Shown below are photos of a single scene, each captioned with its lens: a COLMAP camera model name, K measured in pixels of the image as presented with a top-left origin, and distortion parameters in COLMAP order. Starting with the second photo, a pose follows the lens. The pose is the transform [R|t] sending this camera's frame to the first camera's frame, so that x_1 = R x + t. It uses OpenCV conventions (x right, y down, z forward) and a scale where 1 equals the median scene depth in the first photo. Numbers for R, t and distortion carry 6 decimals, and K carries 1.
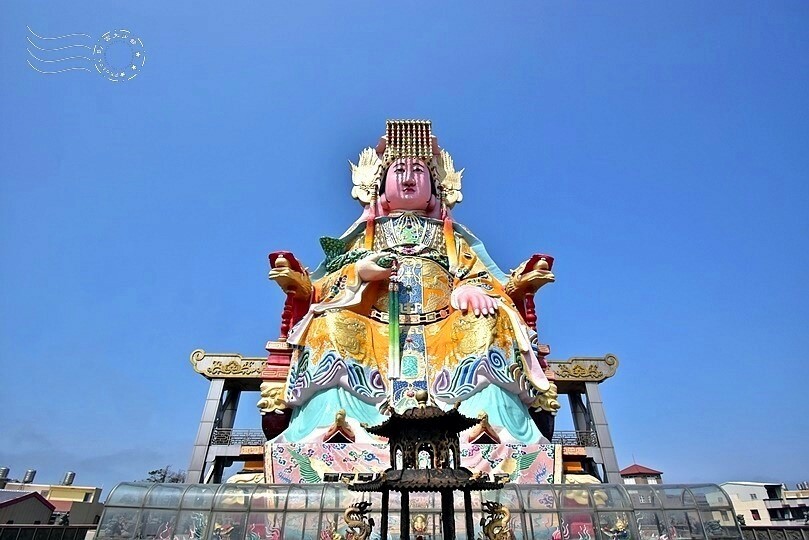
lens RADIAL K [[399.7, 0, 404.5], [0, 399.7, 270.0], [0, 0, 1]] dist [-0.000573, -0.000023]
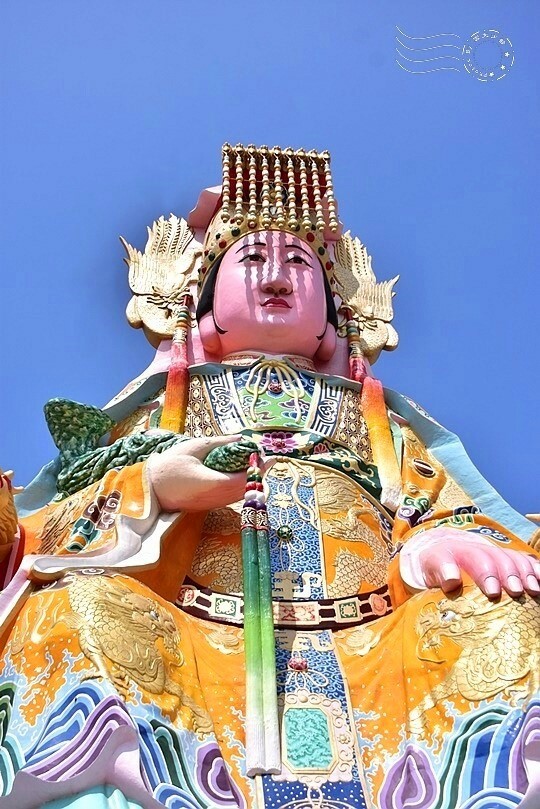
lens RADIAL K [[918.3, 0, 270.0], [0, 918.3, 404.5], [0, 0, 1]] dist [0.004101, 0.295927]
pose [[0.995592, 0.049998, 0.079347, -0.073547], [-0.034677, 0.982336, -0.183883, 0.081048], [-0.087139, 0.180321, 0.979740, 0.130943]]
